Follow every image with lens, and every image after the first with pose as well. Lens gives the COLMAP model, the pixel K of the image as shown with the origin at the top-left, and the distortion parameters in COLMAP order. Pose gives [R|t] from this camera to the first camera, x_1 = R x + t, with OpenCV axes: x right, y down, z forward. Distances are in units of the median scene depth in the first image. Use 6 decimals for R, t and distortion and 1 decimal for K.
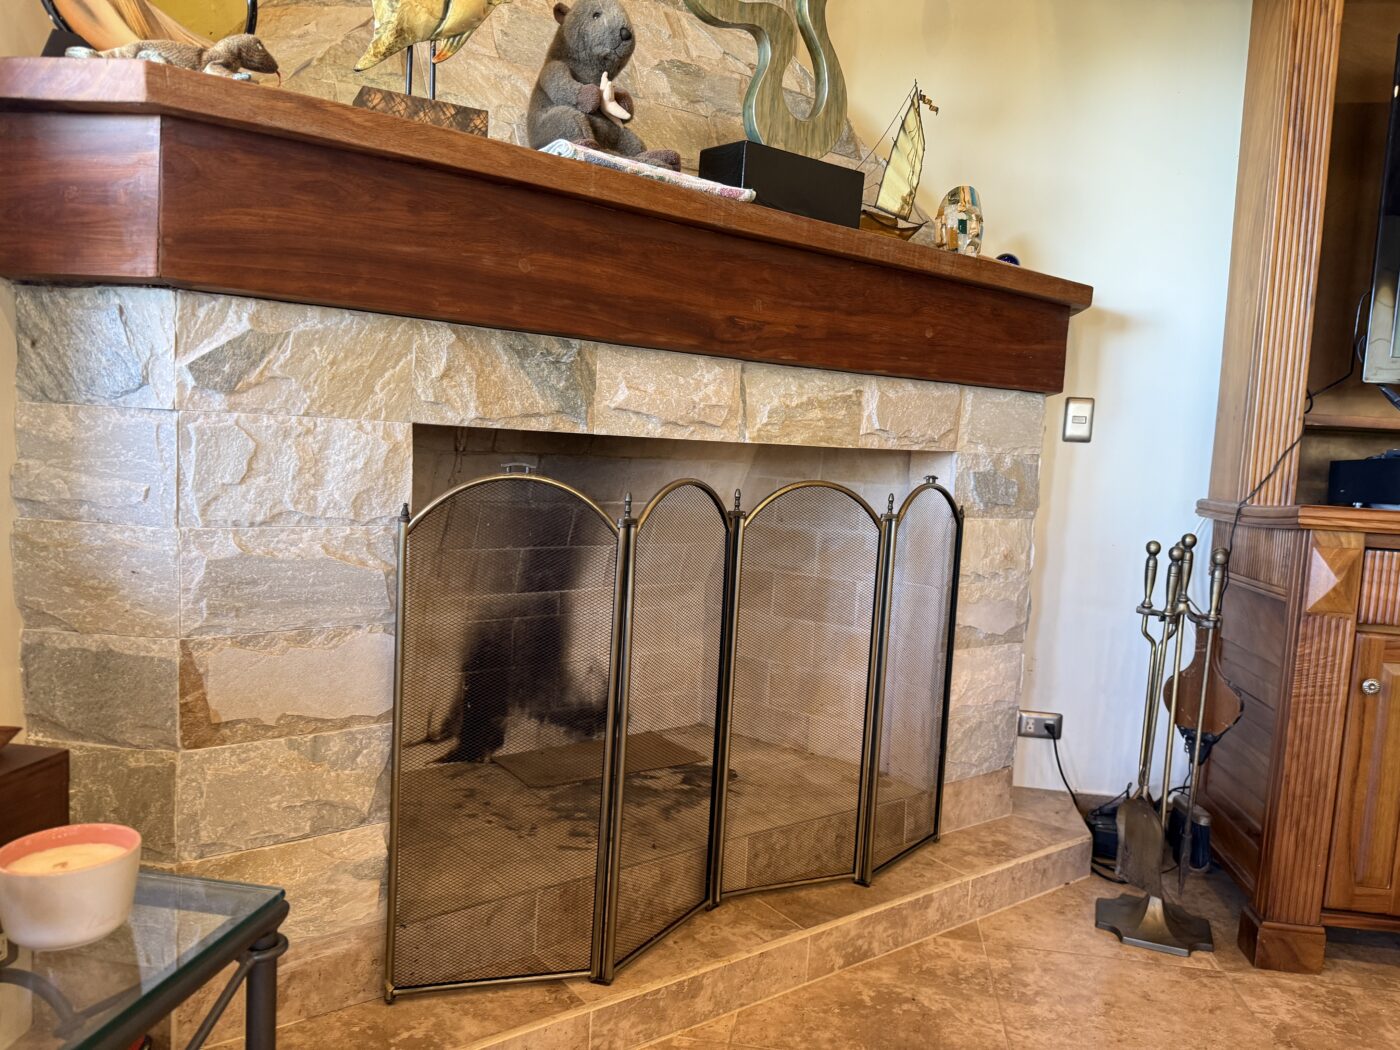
lens RADIAL K [[991.4, 0, 701.5], [0, 991.4, 520.5], [0, 0, 1]] dist [0.061001, -0.064915]
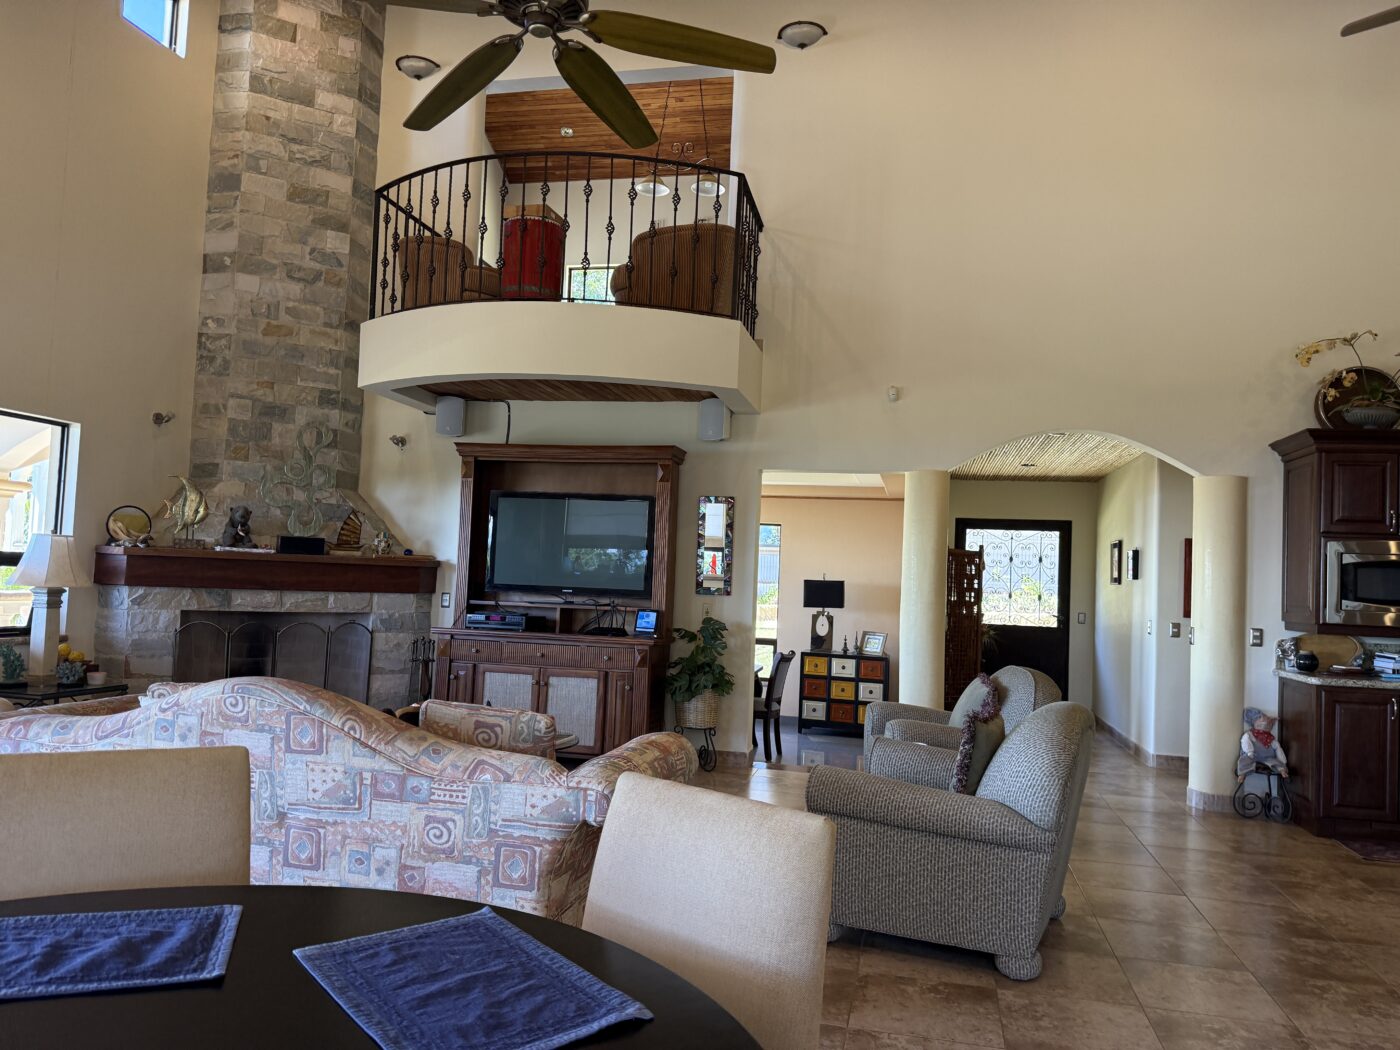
lens RADIAL K [[991.4, 0, 691.4], [0, 991.4, 526.8], [0, 0, 1]] dist [0.061001, -0.064915]
pose [[0.997131, -0.015432, -0.074101, 2.379813], [0.005105, 0.990478, -0.137579, 0.167213], [0.075519, 0.136806, 0.987715, -3.394771]]
